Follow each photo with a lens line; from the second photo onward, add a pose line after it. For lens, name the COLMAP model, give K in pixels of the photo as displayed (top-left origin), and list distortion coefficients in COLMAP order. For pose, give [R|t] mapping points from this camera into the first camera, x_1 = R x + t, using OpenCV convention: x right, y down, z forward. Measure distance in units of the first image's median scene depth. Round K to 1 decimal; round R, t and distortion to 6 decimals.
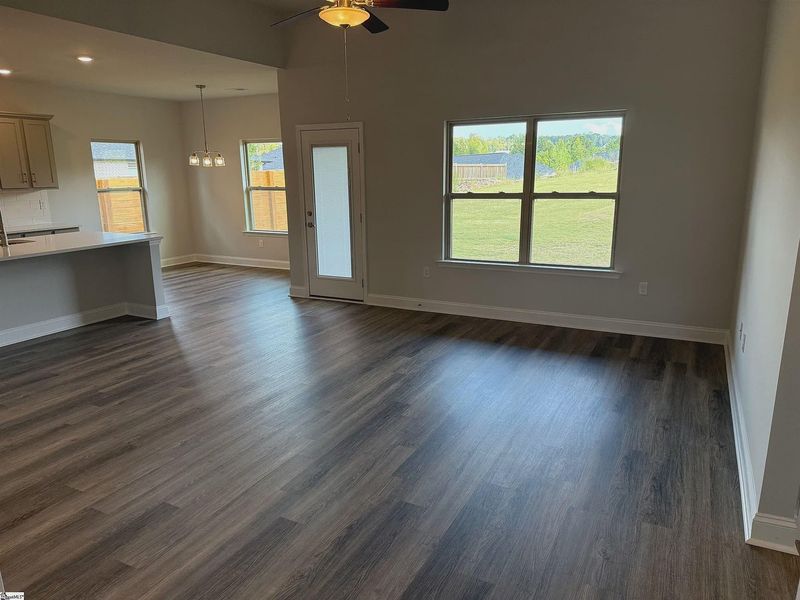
lens RADIAL K [[559.7, 0, 402.1], [0, 559.7, 305.4], [0, 0, 1]] dist [0.100295, -0.133908]
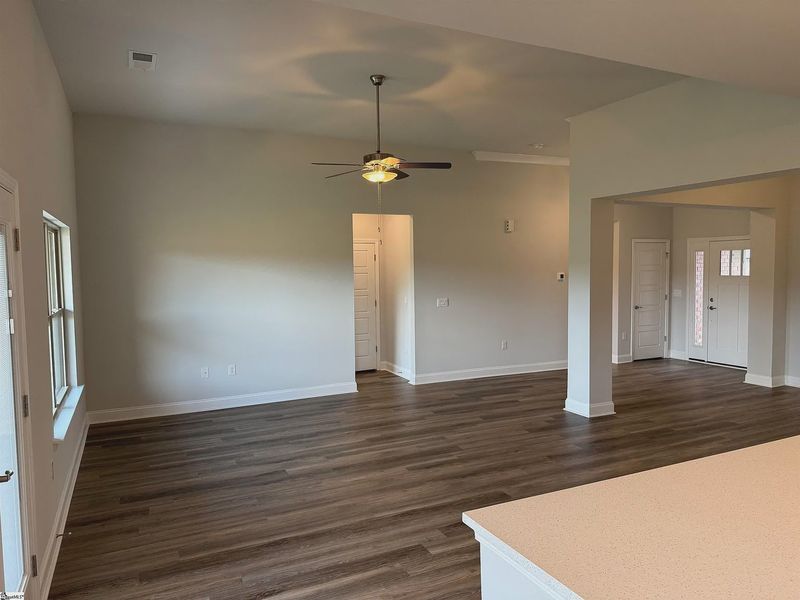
lens RADIAL K [[559.7, 0, 402.1], [0, 559.7, 305.4], [0, 0, 1]] dist [0.100295, -0.133908]
pose [[-0.800871, -0.022130, 0.598428, -0.543833], [0.158419, 0.955885, 0.247360, -0.289833], [-0.577502, 0.292906, -0.762035, 1.163178]]
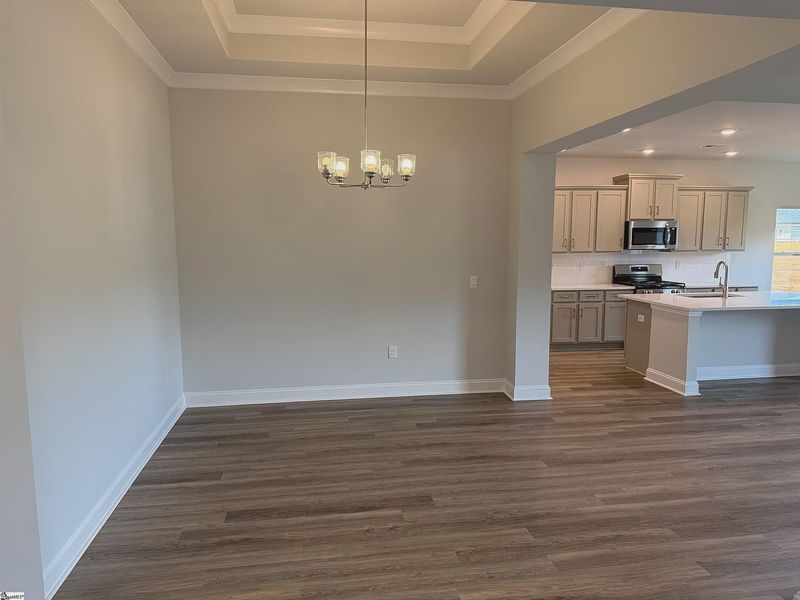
lens RADIAL K [[559.7, 0, 402.1], [0, 559.7, 305.4], [0, 0, 1]] dist [0.100295, -0.133908]
pose [[0.598186, 0.105869, -0.794334, -0.130586], [-0.192261, 0.981244, -0.014005, 0.049516], [0.777952, 0.161097, 0.607320, -0.205688]]
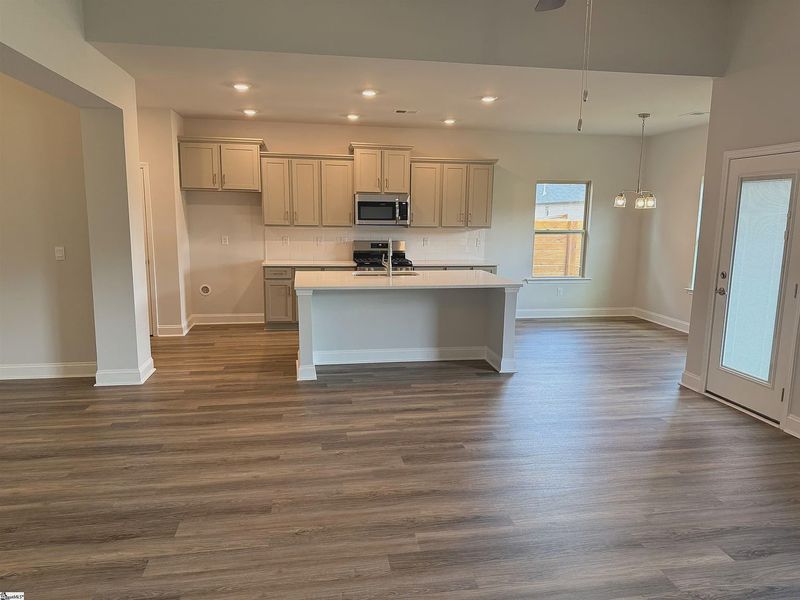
lens RADIAL K [[559.7, 0, 402.1], [0, 559.7, 305.4], [0, 0, 1]] dist [0.100295, -0.133908]
pose [[0.604779, 0.149390, -0.782256, 0.160003], [-0.206075, 0.978150, 0.027479, -0.070664], [0.769269, 0.144585, 0.622351, 0.290118]]
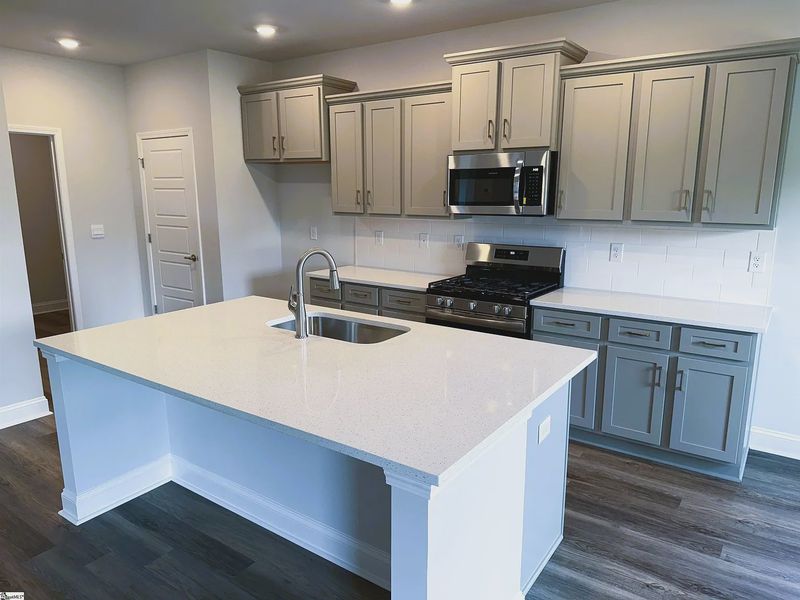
lens RADIAL K [[559.7, 0, 402.1], [0, 559.7, 305.4], [0, 0, 1]] dist [0.100295, -0.133908]
pose [[-0.131151, 0.212504, -0.968319, -0.203680], [-0.232643, 0.942883, 0.238432, -0.224074], [0.963679, 0.256543, -0.074223, 0.940575]]
